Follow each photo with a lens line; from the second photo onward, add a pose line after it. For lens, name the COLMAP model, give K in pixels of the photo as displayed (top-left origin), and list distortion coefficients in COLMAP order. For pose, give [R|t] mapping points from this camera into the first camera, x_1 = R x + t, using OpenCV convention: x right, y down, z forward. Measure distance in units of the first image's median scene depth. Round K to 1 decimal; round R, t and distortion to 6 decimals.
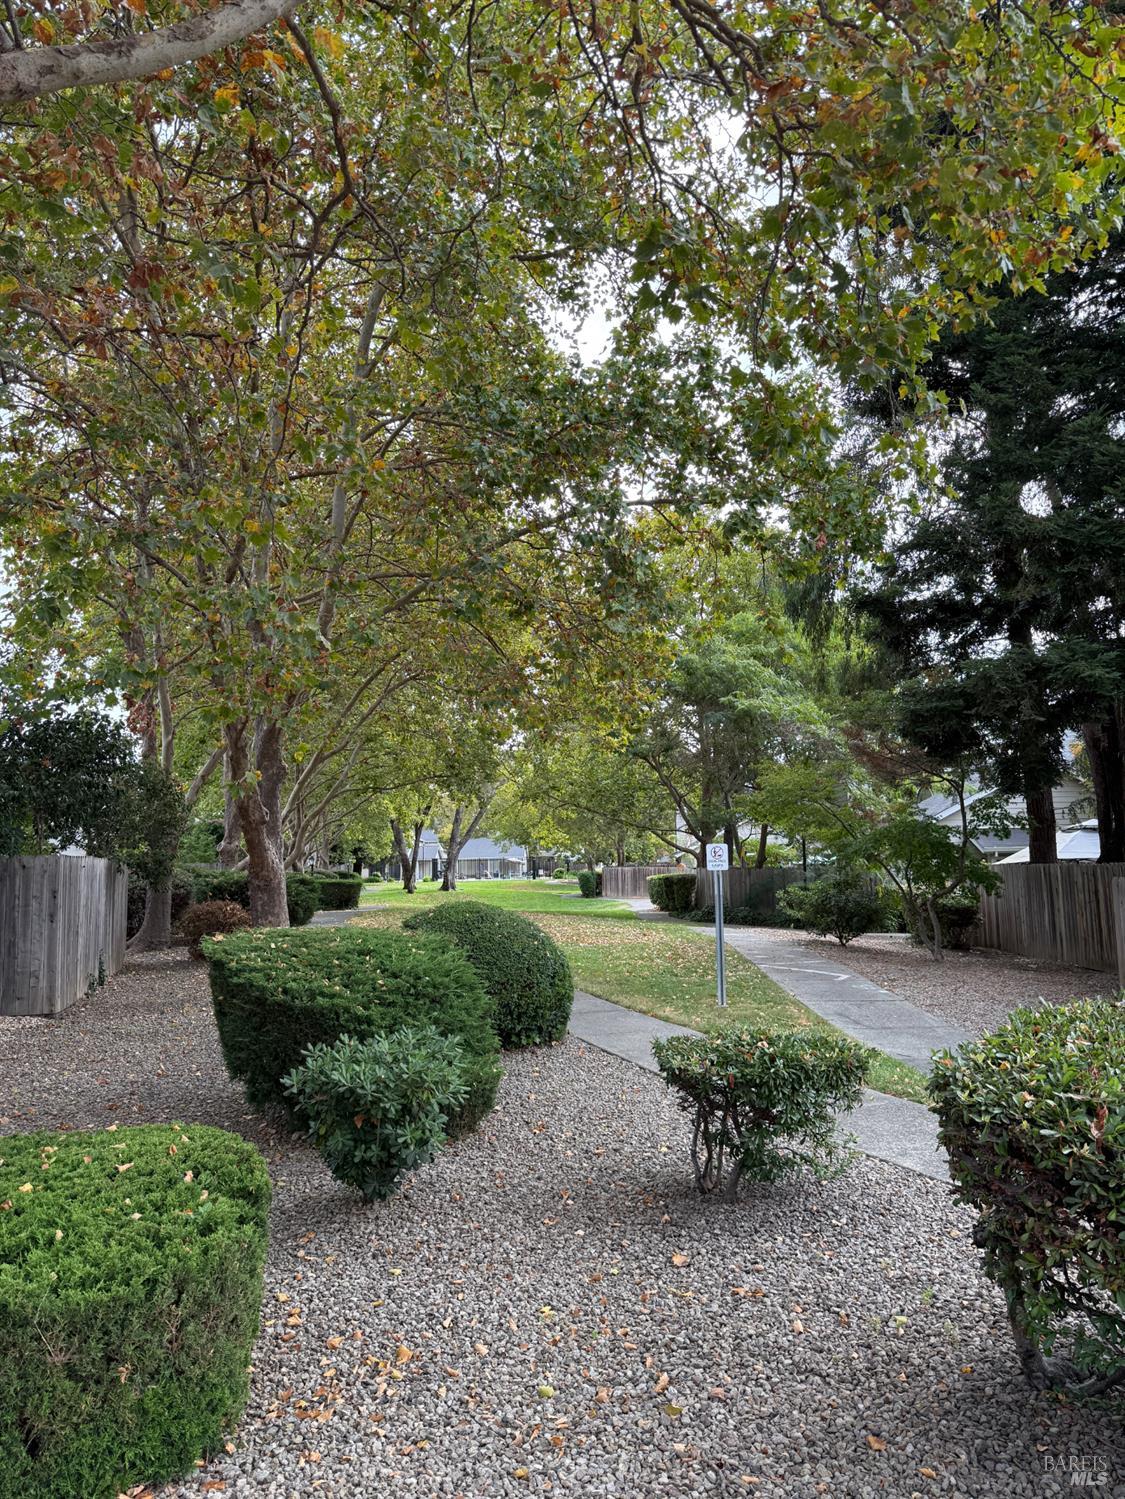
lens RADIAL K [[1047.8, 0, 557.5], [0, 1047.8, 758.0], [0, 0, 1]] dist [0.002546, -0.003617]
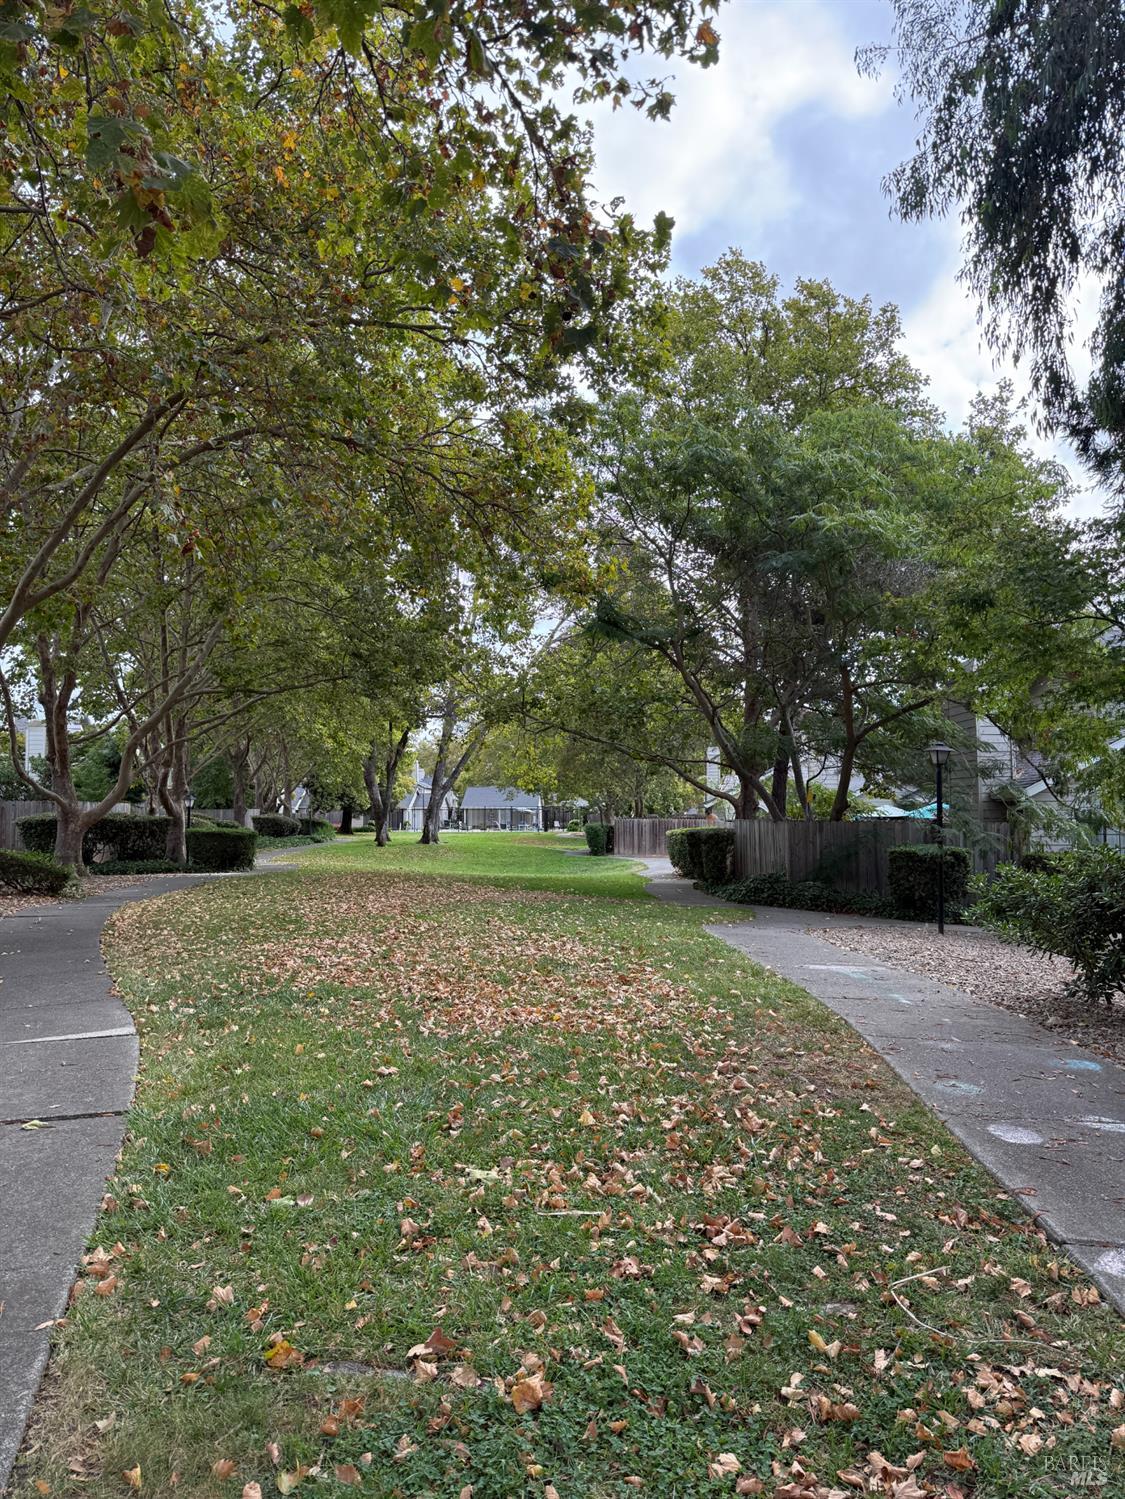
lens RADIAL K [[1047.8, 0, 557.5], [0, 1047.8, 758.0], [0, 0, 1]] dist [0.002546, -0.003617]
pose [[0.999517, 0.013650, -0.027921, 0.026027], [-0.012373, 0.998892, 0.045403, 0.026112], [0.028510, -0.045036, 0.998578, 0.234744]]
